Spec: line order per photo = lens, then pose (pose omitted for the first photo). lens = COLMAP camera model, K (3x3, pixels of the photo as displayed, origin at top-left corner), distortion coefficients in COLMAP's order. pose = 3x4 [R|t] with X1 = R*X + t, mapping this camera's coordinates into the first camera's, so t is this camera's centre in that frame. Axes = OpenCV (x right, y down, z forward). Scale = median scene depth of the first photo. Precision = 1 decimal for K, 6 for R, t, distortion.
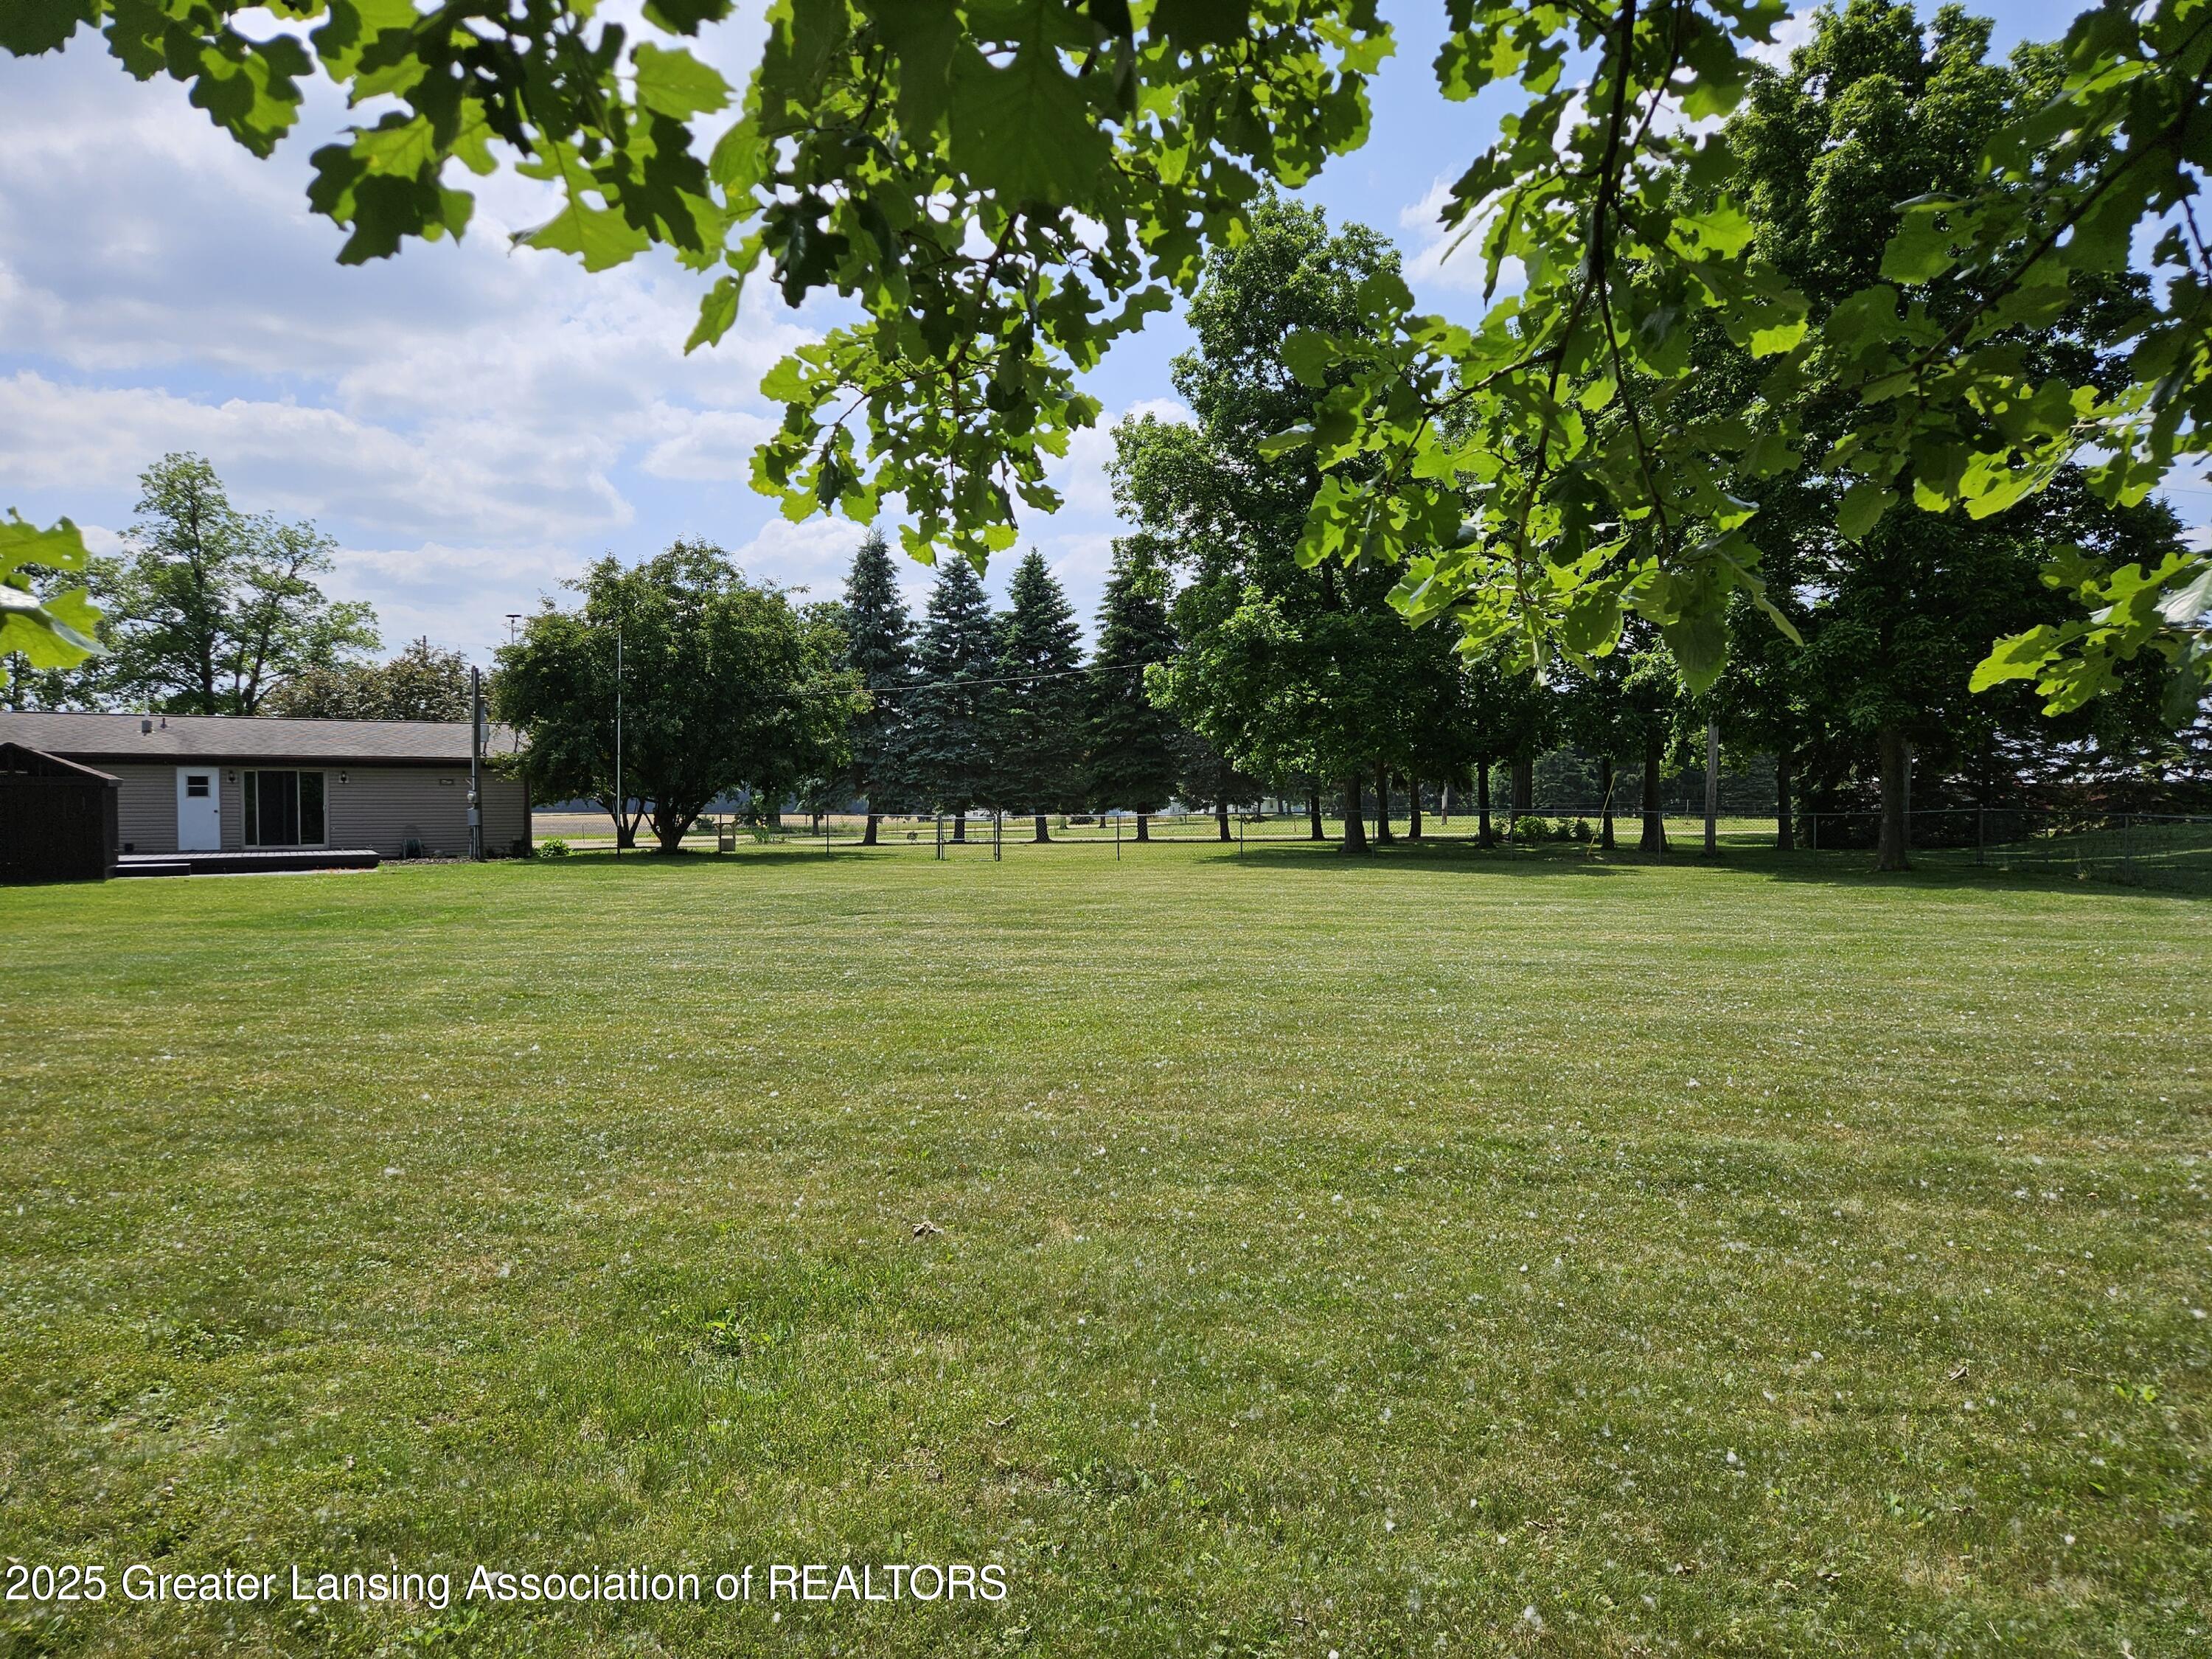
lens RADIAL K [[1478.7, 0, 1120.7], [0, 1478.7, 848.0], [0, 0, 1]] dist [0.076687, -0.063675]
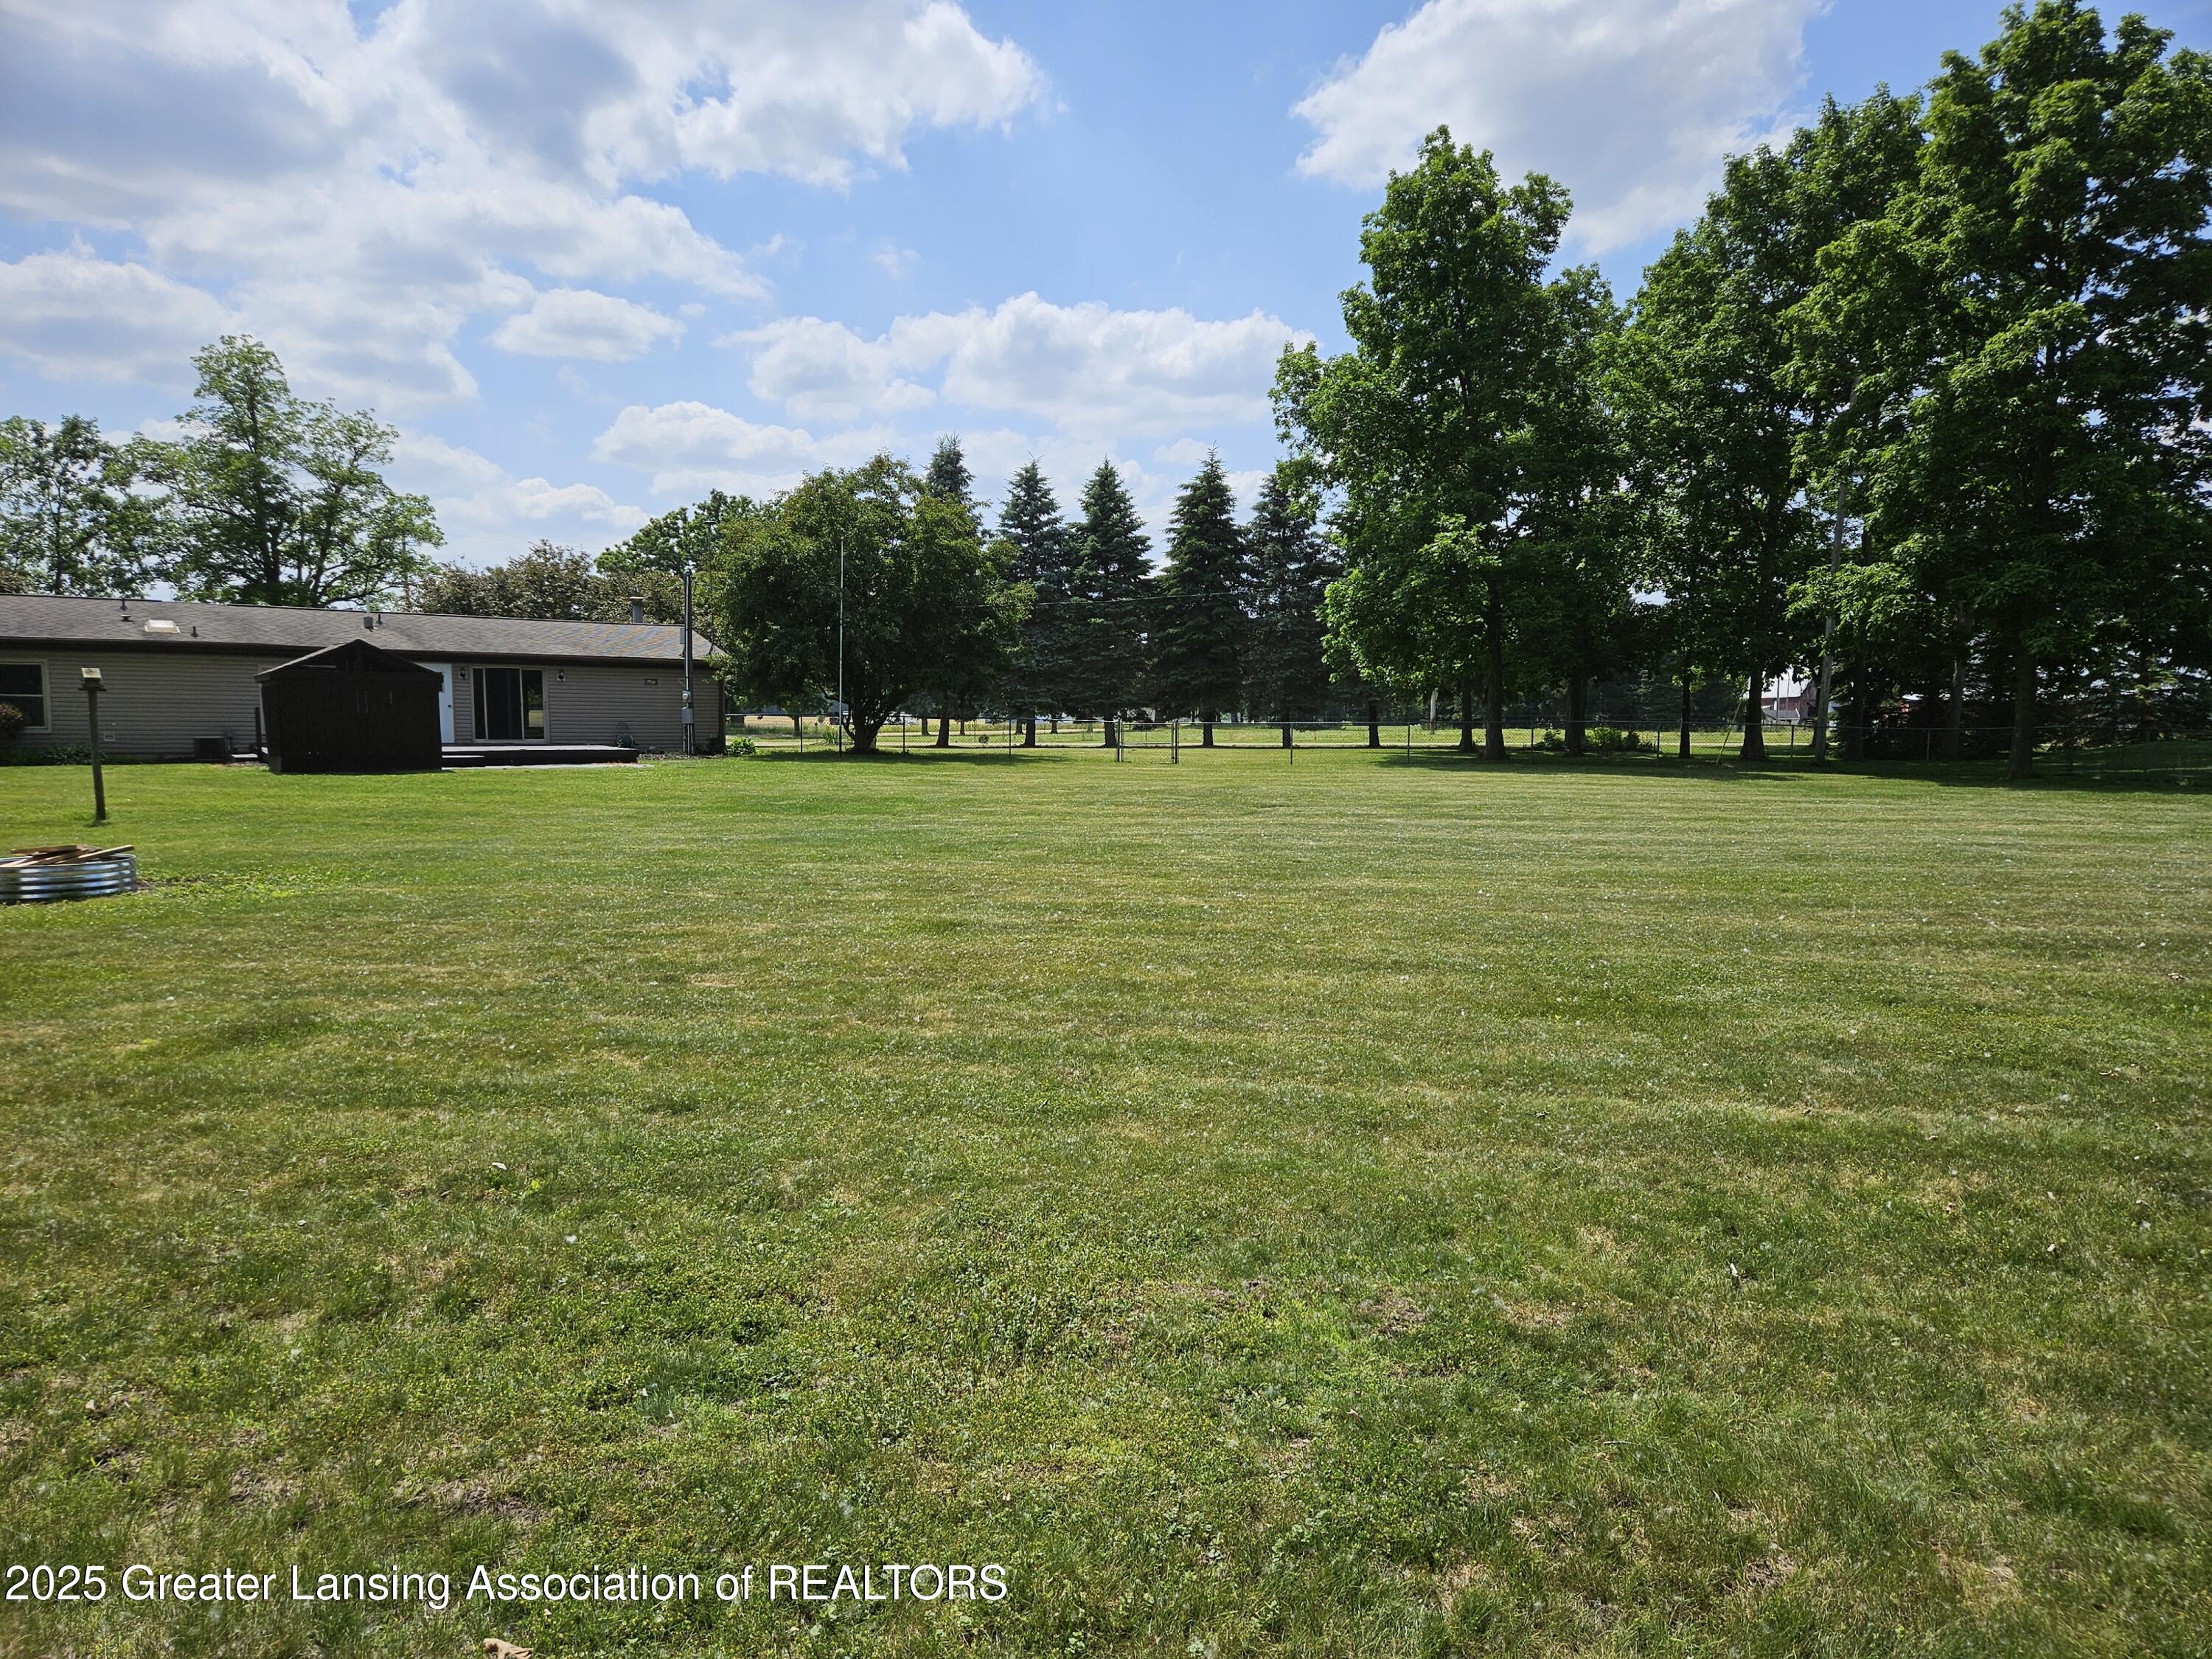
lens RADIAL K [[1478.7, 0, 1120.7], [0, 1478.7, 848.0], [0, 0, 1]] dist [0.076687, -0.063675]
pose [[0.996638, 0.007815, 0.081561, -0.137437], [-0.012978, 0.997932, 0.062962, 0.001621], [-0.080901, -0.063809, 0.994678, -0.049356]]
